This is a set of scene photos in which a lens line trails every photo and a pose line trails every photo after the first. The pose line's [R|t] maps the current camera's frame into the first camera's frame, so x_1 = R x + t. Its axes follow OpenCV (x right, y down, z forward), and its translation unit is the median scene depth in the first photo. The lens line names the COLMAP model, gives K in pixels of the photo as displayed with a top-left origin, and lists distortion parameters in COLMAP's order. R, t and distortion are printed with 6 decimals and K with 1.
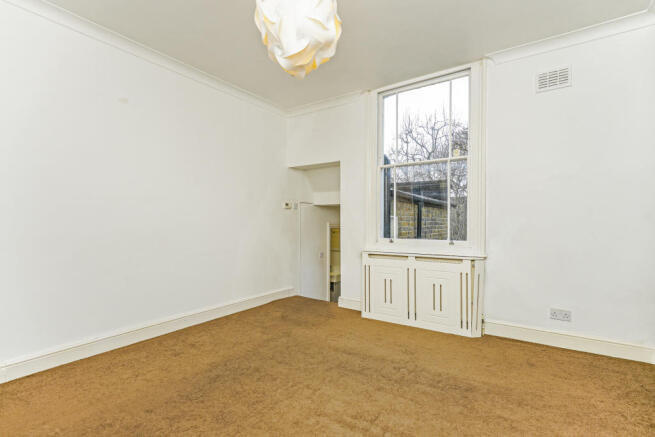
lens RADIAL K [[310.8, 0, 327.5], [0, 310.8, 218.5], [0, 0, 1]] dist [0.001357, 0.000216]
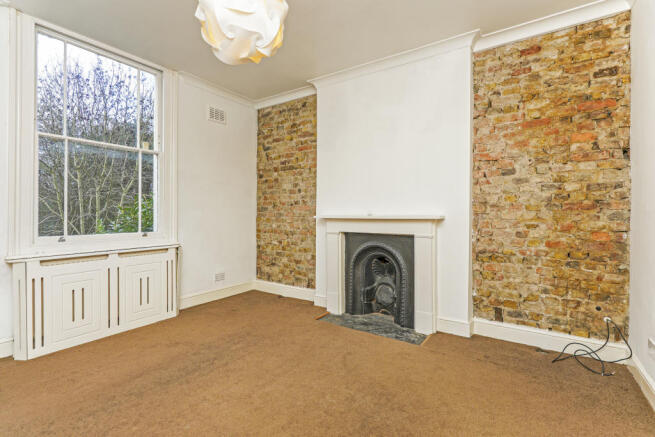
lens RADIAL K [[307.3, 0, 329.0], [0, 307.3, 215.1], [0, 0, 1]] dist [0.001171, 0.000672]
pose [[-0.013708, -0.000915, 0.999906, -0.619508], [-0.010235, 0.999947, 0.000775, 0.008067], [-0.999854, -0.010223, -0.013716, 0.435863]]
